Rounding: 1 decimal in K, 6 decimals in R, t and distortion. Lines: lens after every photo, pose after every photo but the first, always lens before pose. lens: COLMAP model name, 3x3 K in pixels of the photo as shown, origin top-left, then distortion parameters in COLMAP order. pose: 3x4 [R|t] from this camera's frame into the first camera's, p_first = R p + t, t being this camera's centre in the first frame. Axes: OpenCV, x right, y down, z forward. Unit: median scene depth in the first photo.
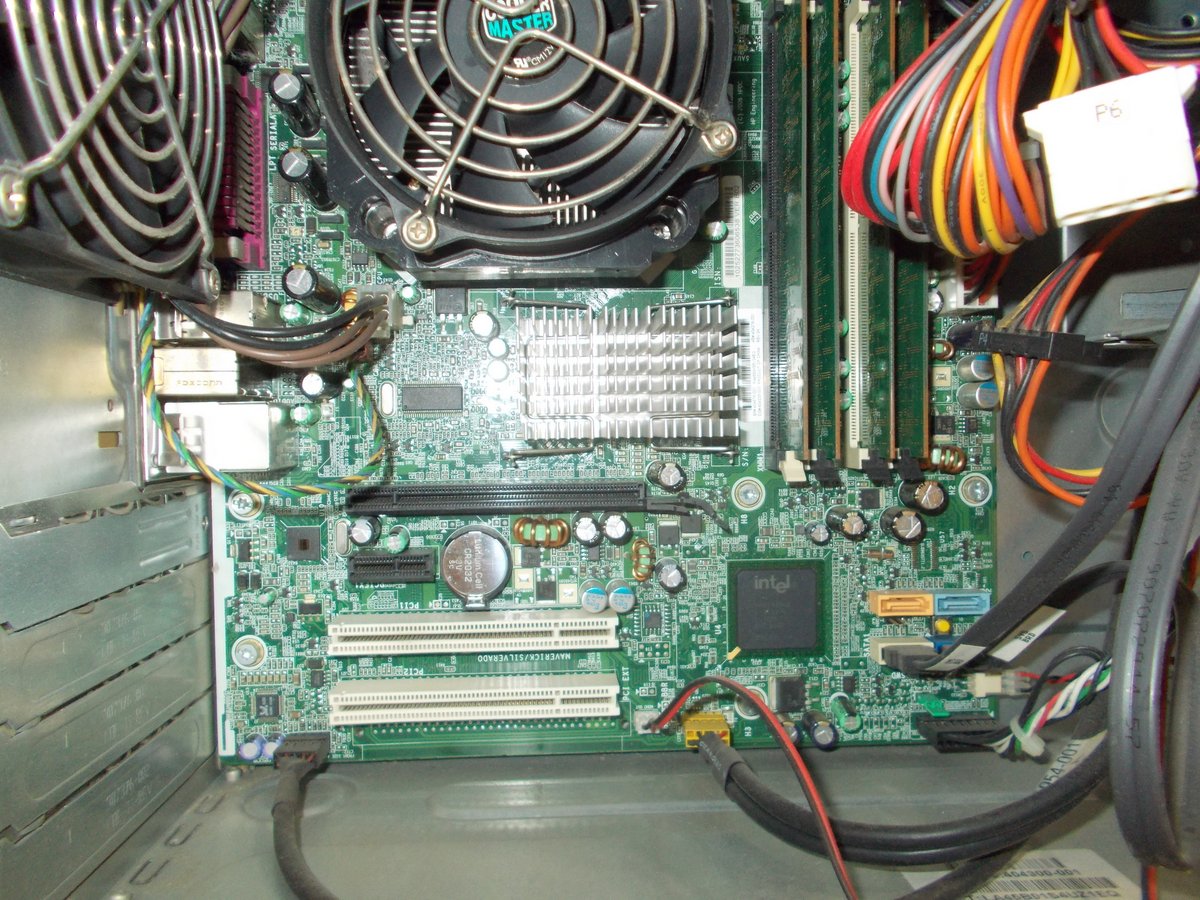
lens RADIAL K [[896.6, 0, 621.3], [0, 896.6, 477.1], [0, 0, 1]] dist [0.010395, 0.008618]
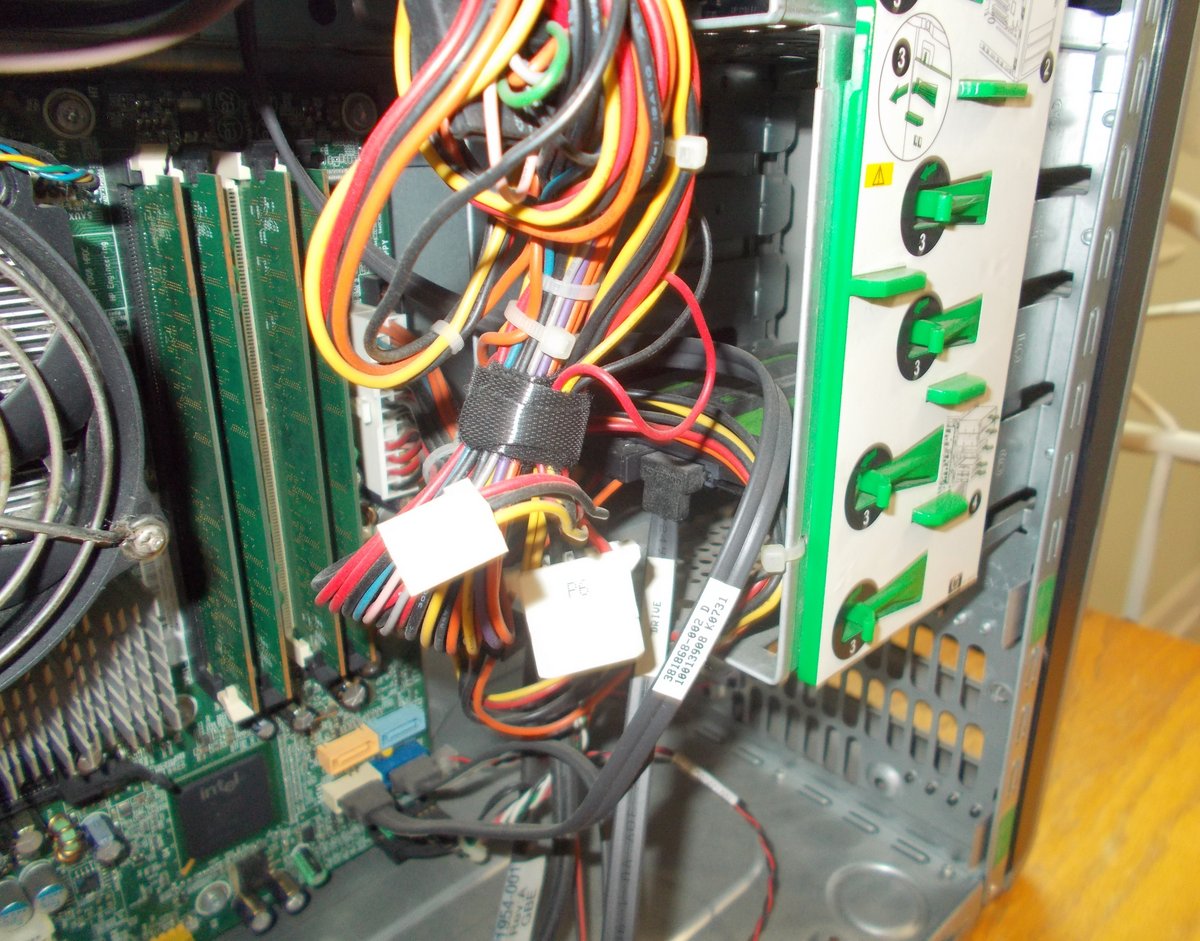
lens RADIAL K [[950.0, 0, 603.3], [0, 950.0, 468.3], [0, 0, 1]] dist [0.008467, -0.001787]
pose [[0.763619, -0.213797, 0.609242, -0.061683], [0.007491, 0.946457, 0.322744, -0.524662], [-0.645623, -0.241890, 0.724334, 0.103378]]
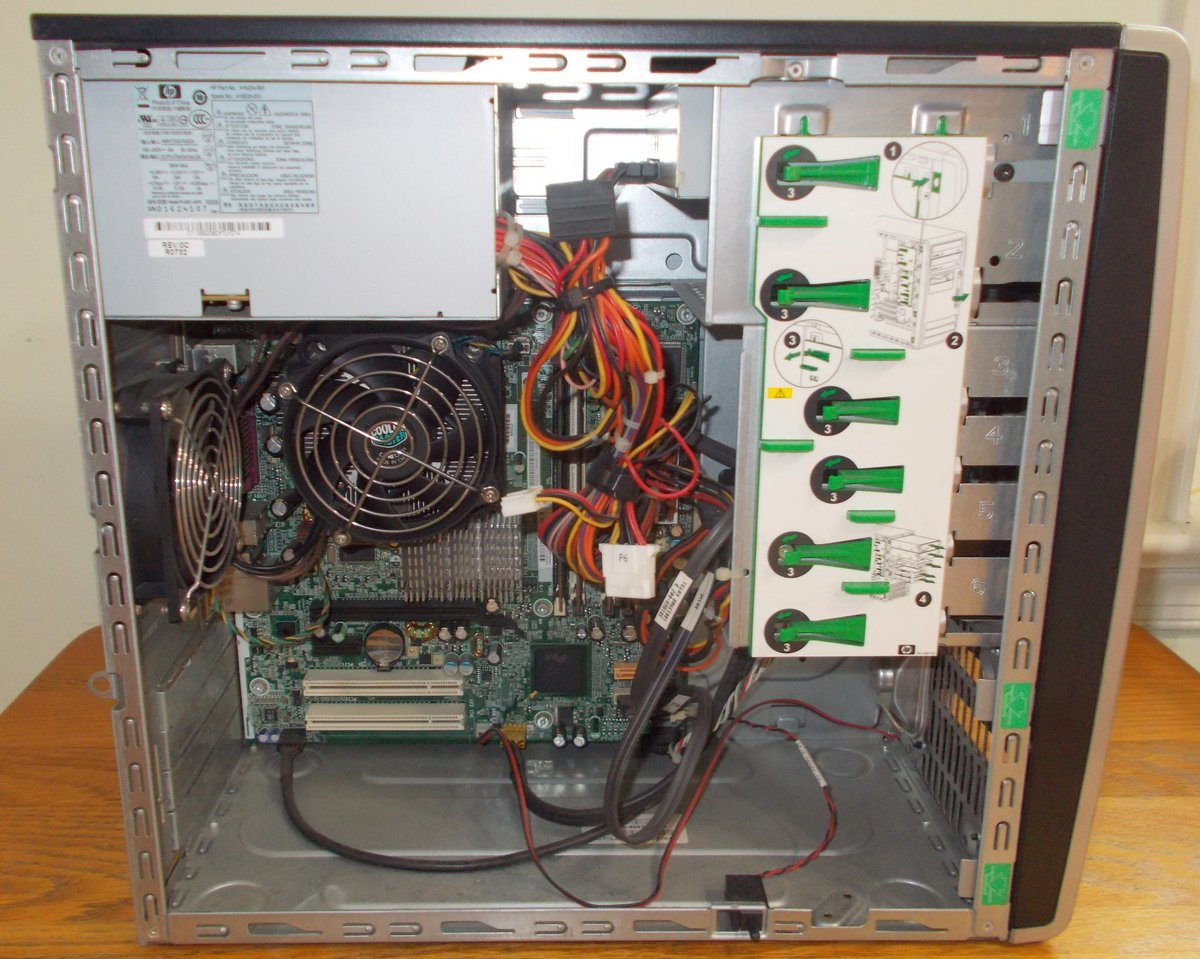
lens RADIAL K [[1131.1, 0, 598.8], [0, 1131.1, 480.0], [0, 0, 1]] dist [0.024941, 0.000000]
pose [[0.998901, 0.030228, -0.035824, 0.324804], [-0.020628, 0.969779, 0.243112, -0.759634], [0.042090, -0.242106, 0.969337, -1.048053]]
